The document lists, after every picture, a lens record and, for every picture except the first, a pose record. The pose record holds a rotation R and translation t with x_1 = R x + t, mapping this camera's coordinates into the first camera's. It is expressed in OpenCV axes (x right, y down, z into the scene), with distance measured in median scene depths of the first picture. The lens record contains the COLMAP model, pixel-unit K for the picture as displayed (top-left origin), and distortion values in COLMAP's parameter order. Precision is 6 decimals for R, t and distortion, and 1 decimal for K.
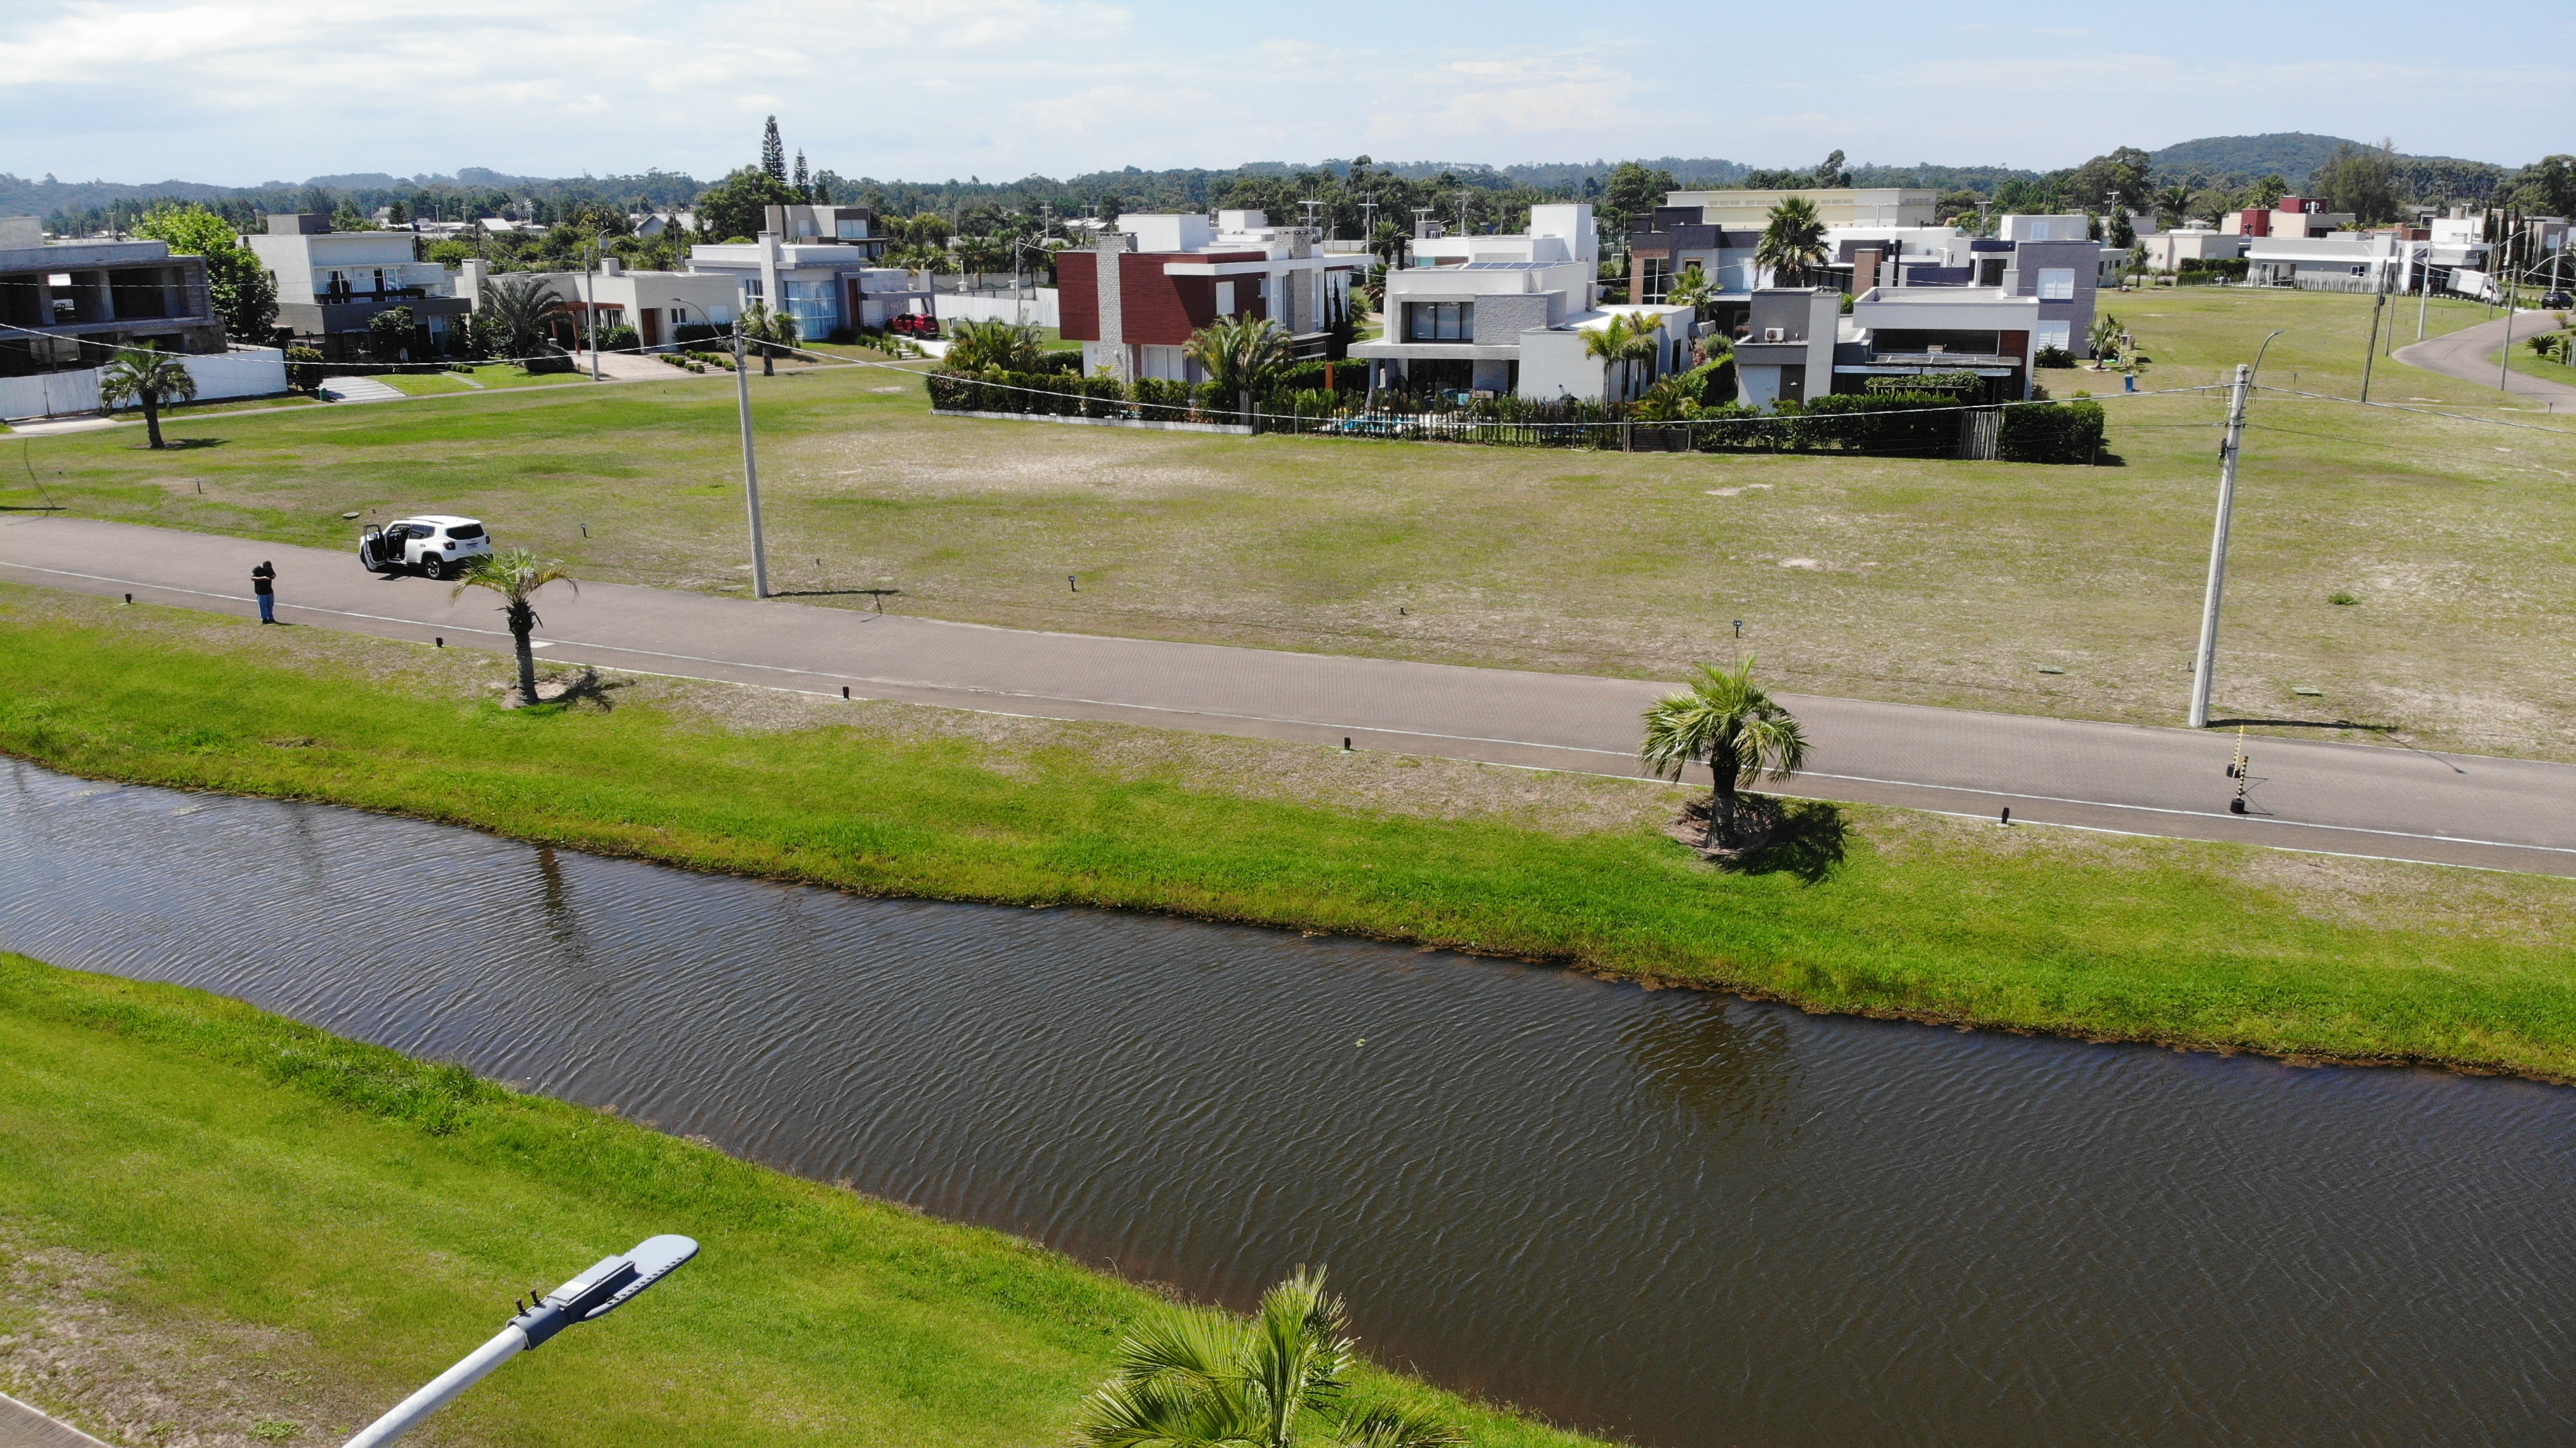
lens RADIAL K [[1869.2, 0, 1282.6], [0, 1869.2, 699.8], [0, 0, 1]] dist [0.149055, -0.333461]
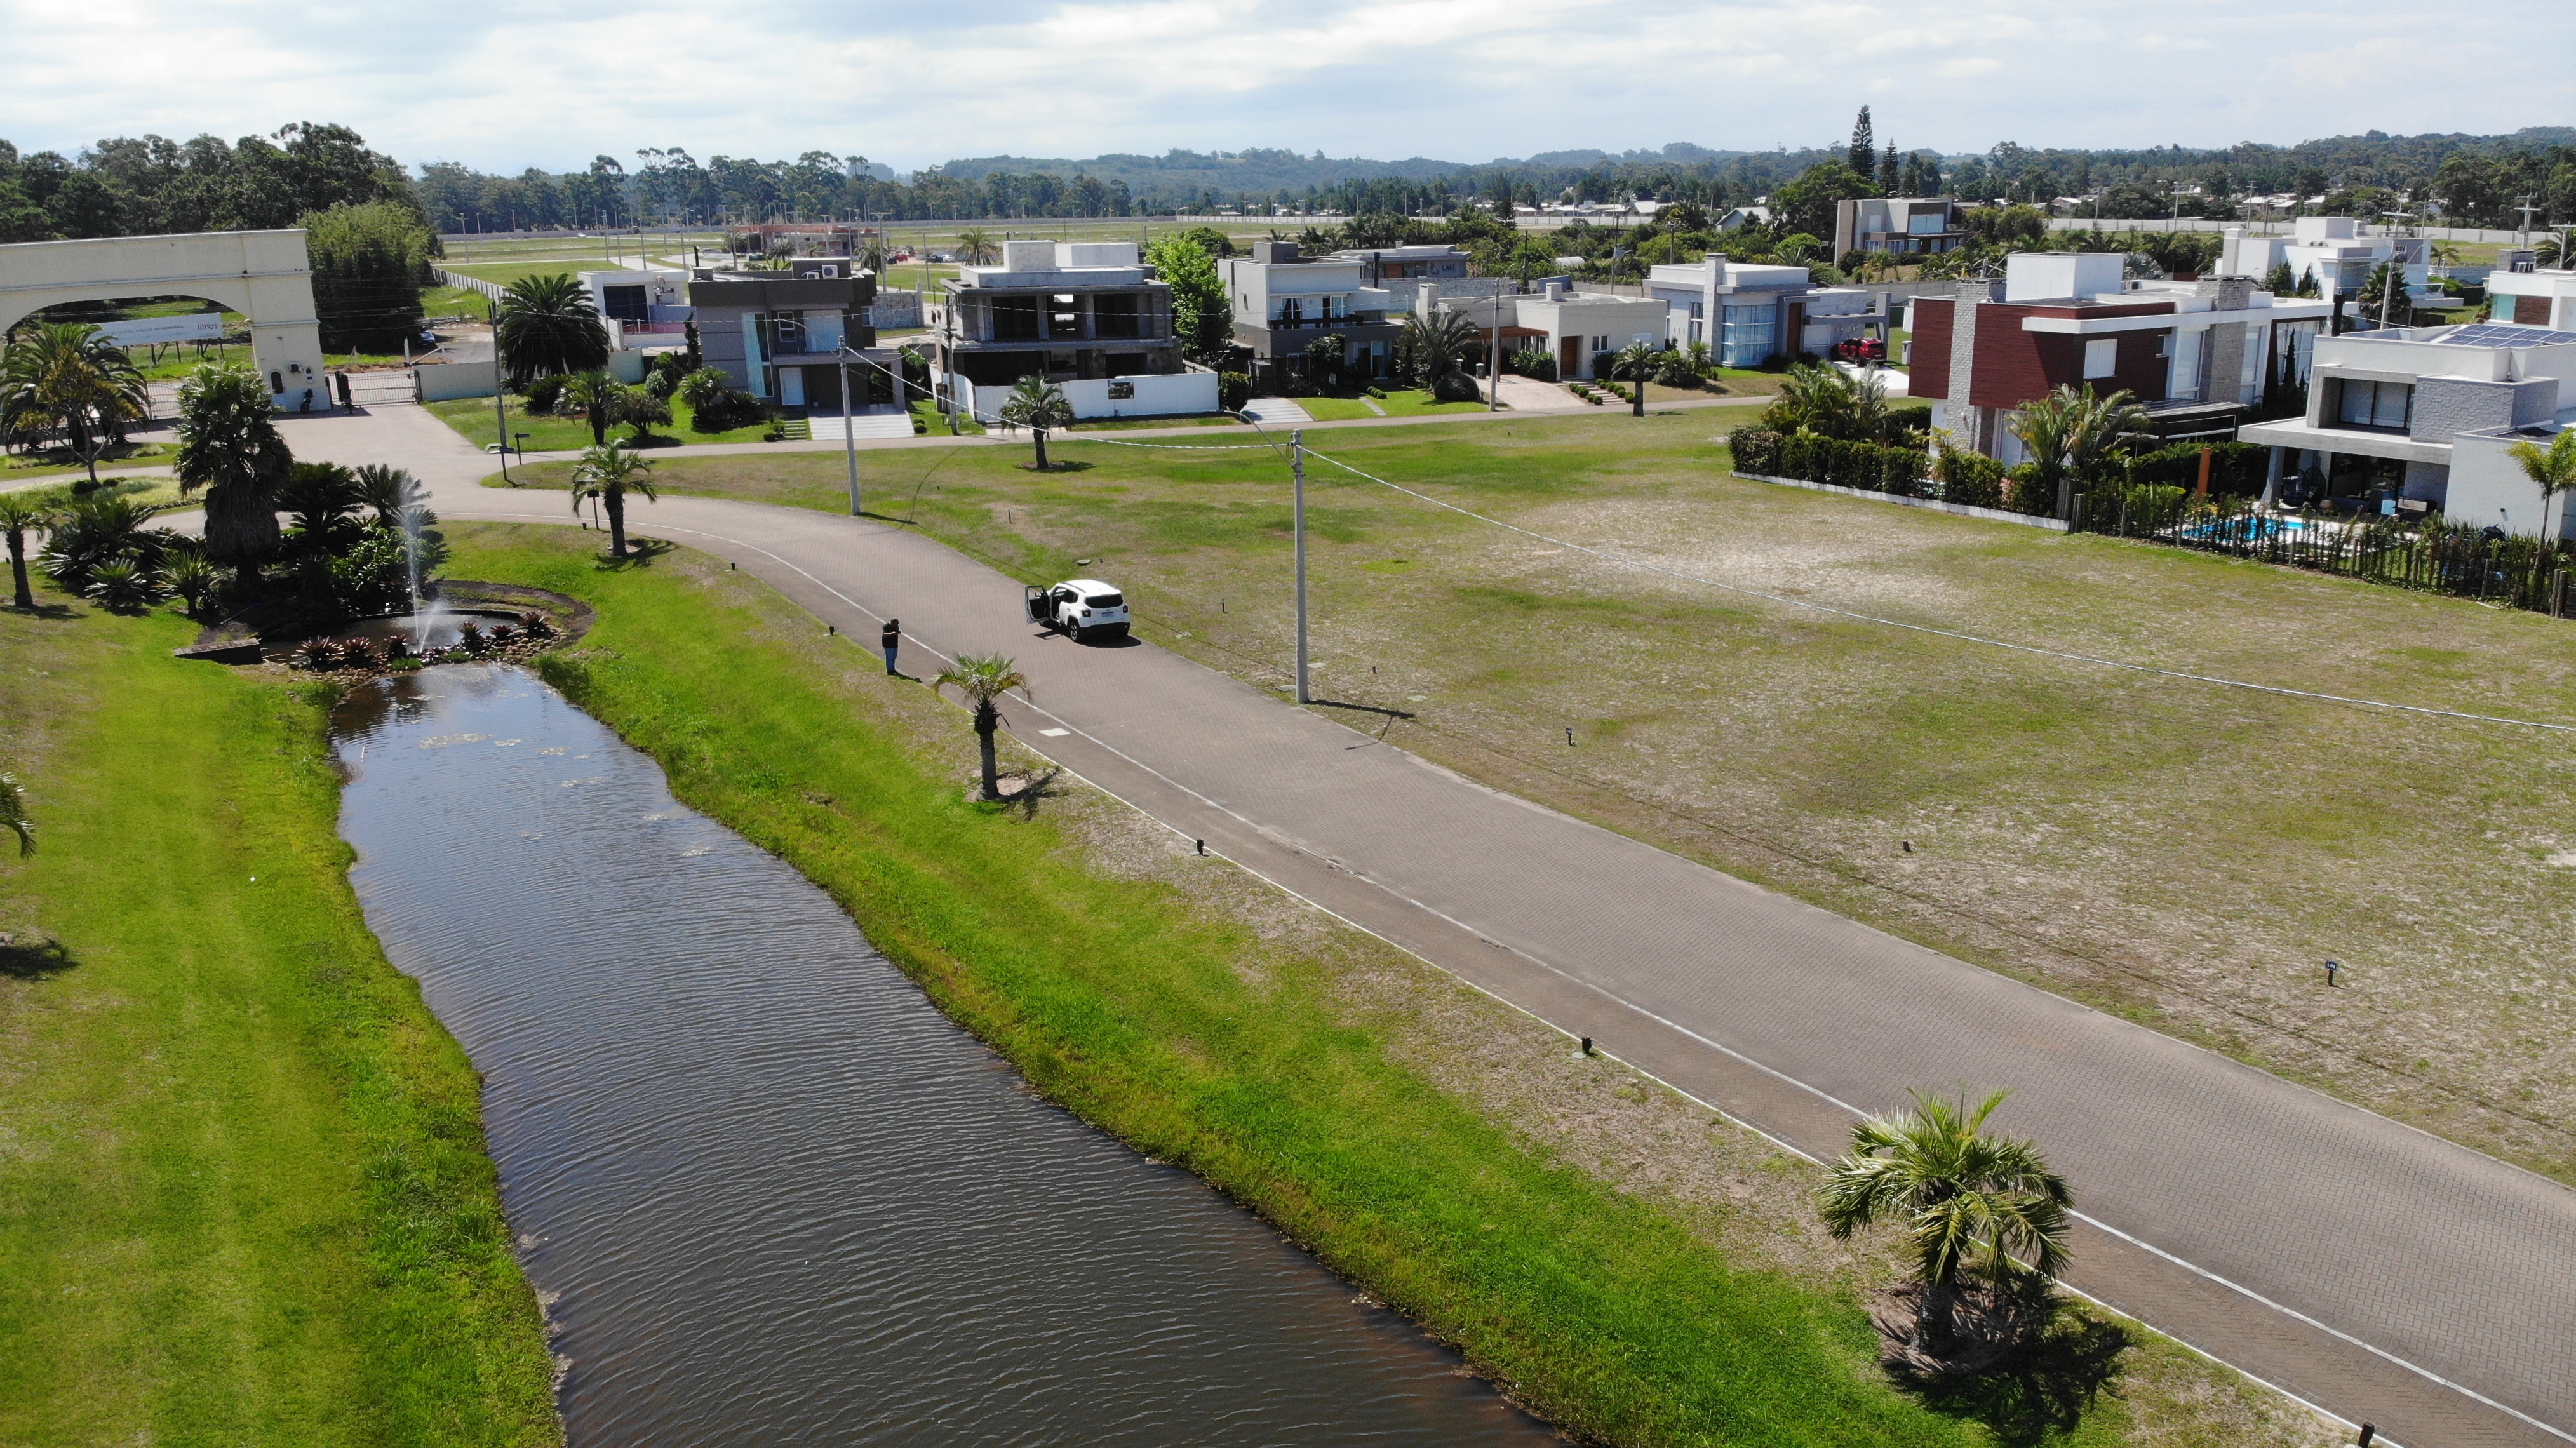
lens RADIAL K [[1846.6, 0, 1283.0], [0, 1846.6, 740.6], [0, 0, 1]] dist [0.190245, -0.391893]
pose [[0.829873, 0.150102, -0.537382, 0.186759], [-0.130201, 0.988641, 0.075080, -0.082427], [0.542548, 0.007661, 0.839990, 0.139903]]
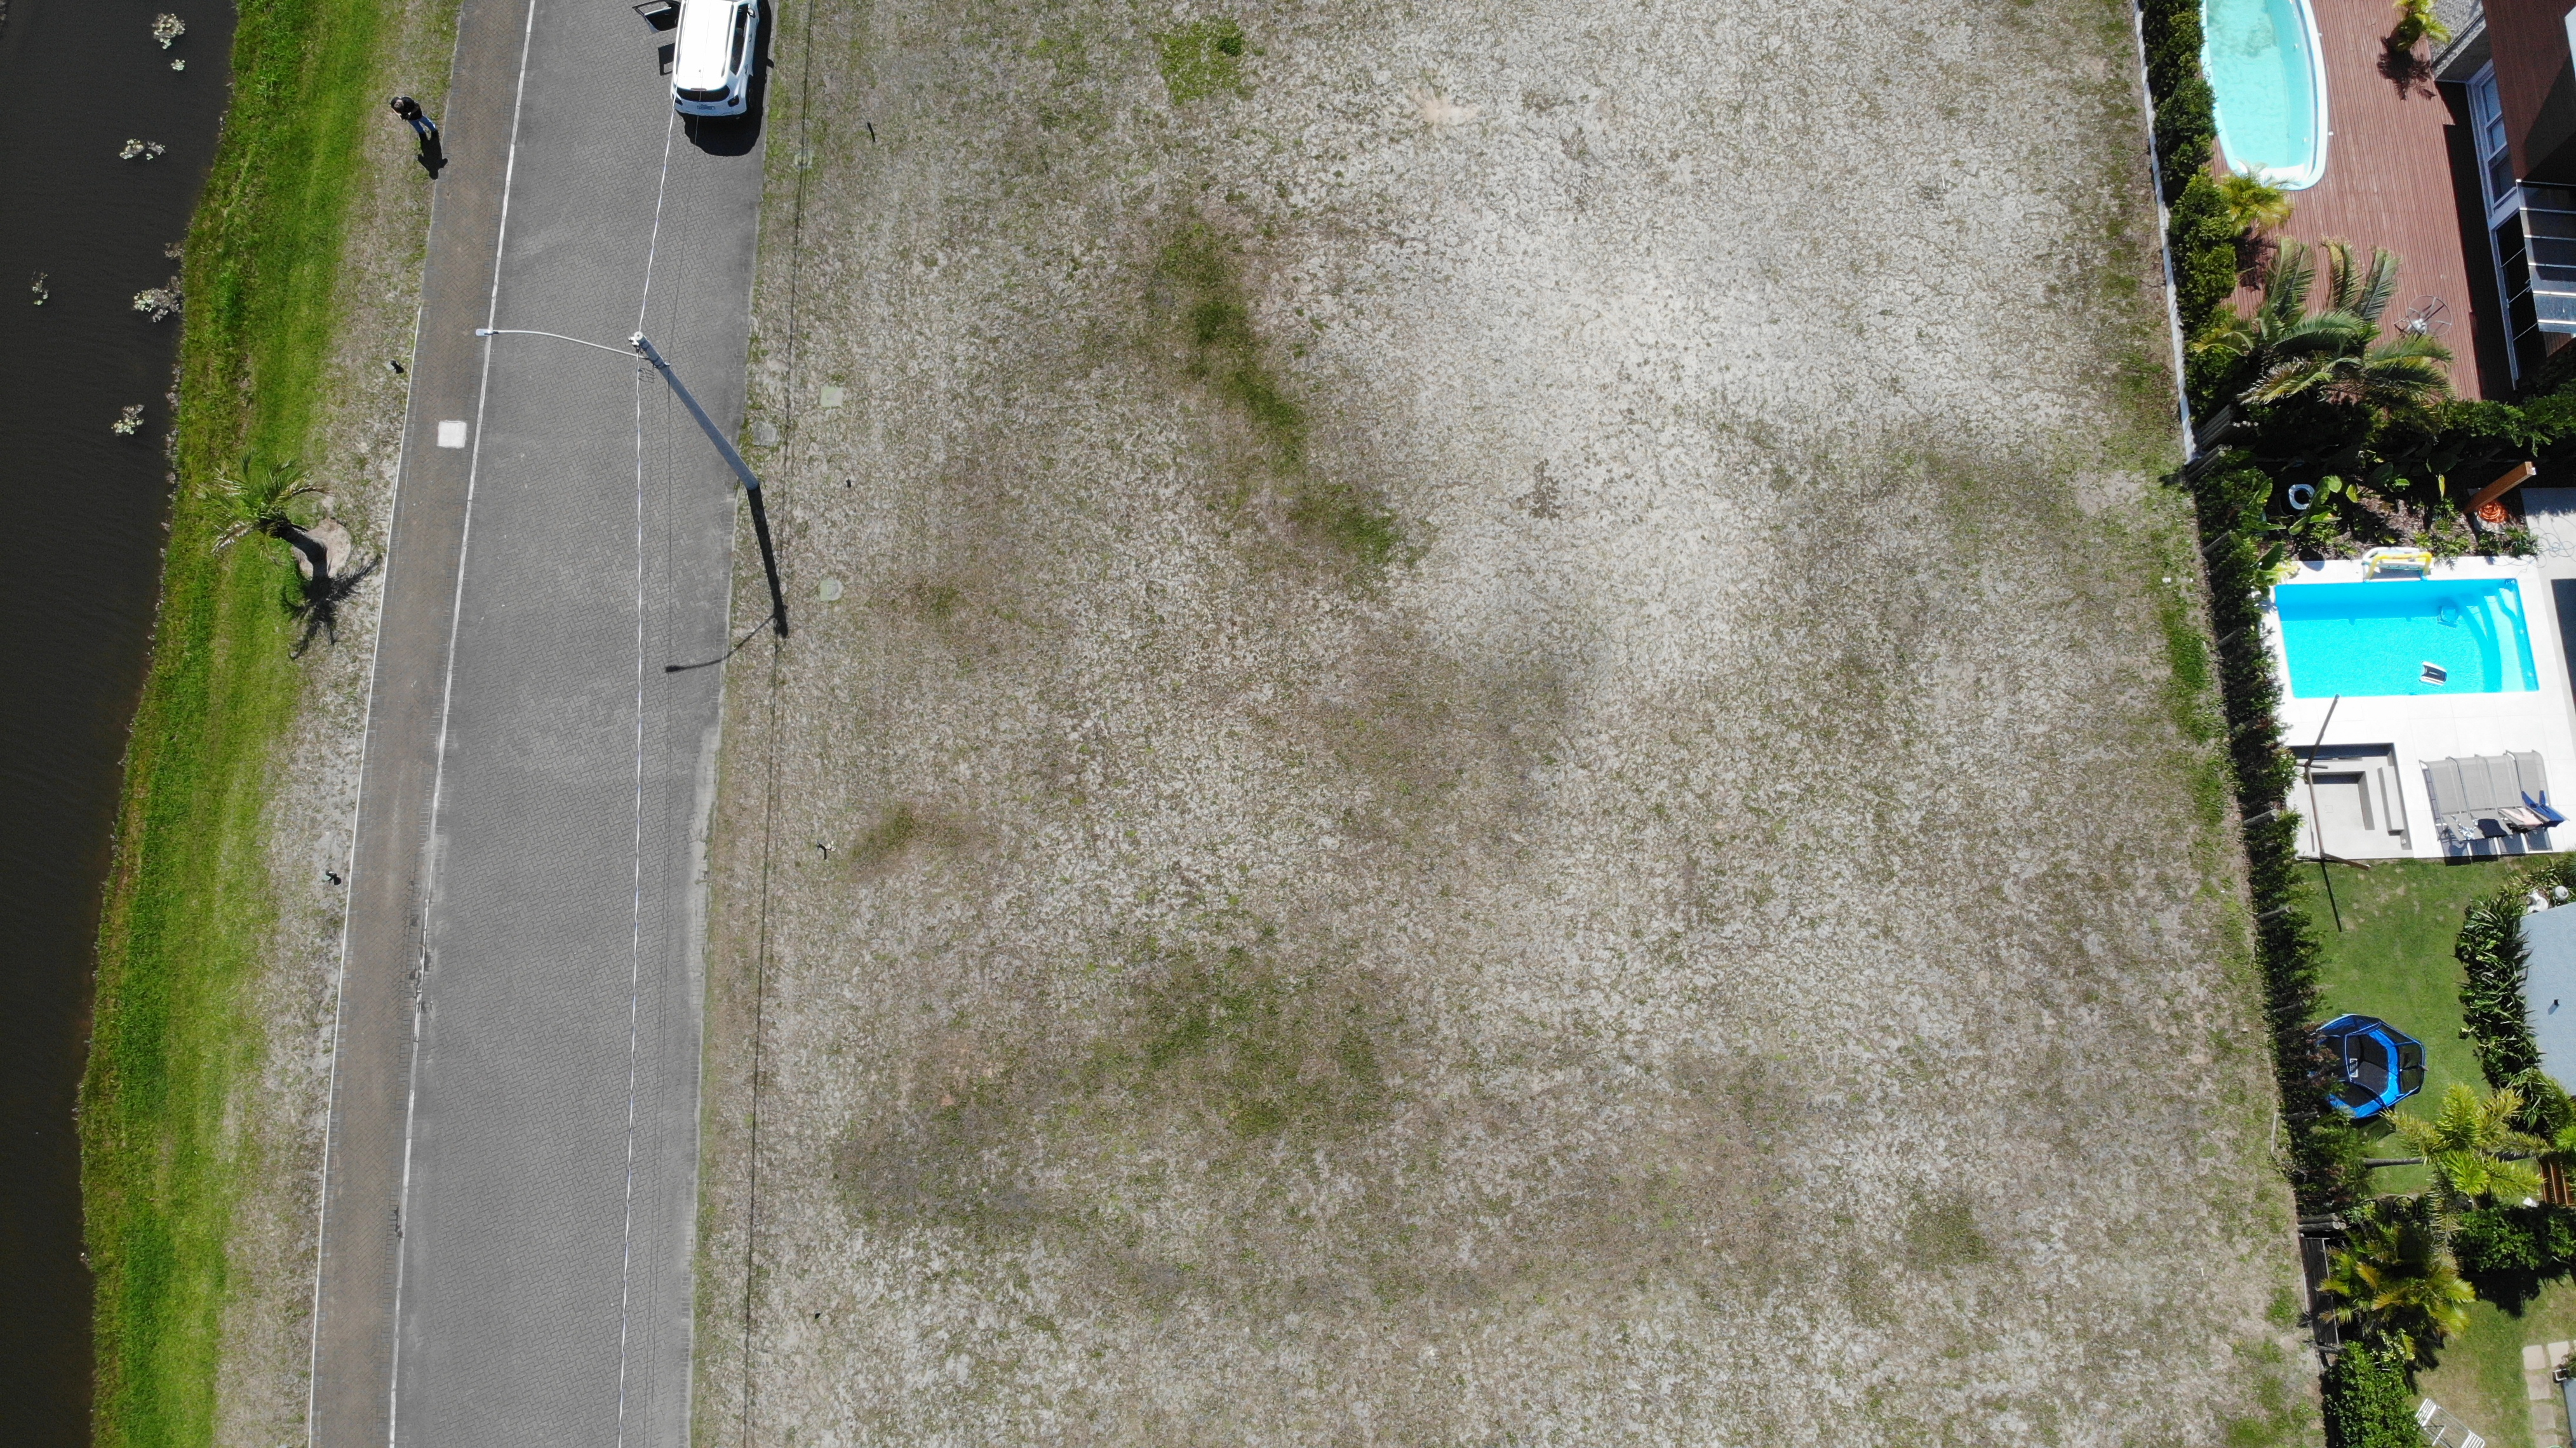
lens RADIAL K [[1879.4, 0, 1282.9], [0, 1879.4, 711.4], [0, 0, 1]] dist [0.081072, -0.196953]
pose [[0.404062, 0.886985, -0.223587, 0.069299], [-0.223094, 0.332605, 0.916298, -0.643543], [0.887109, -0.320360, 0.332274, 0.700783]]
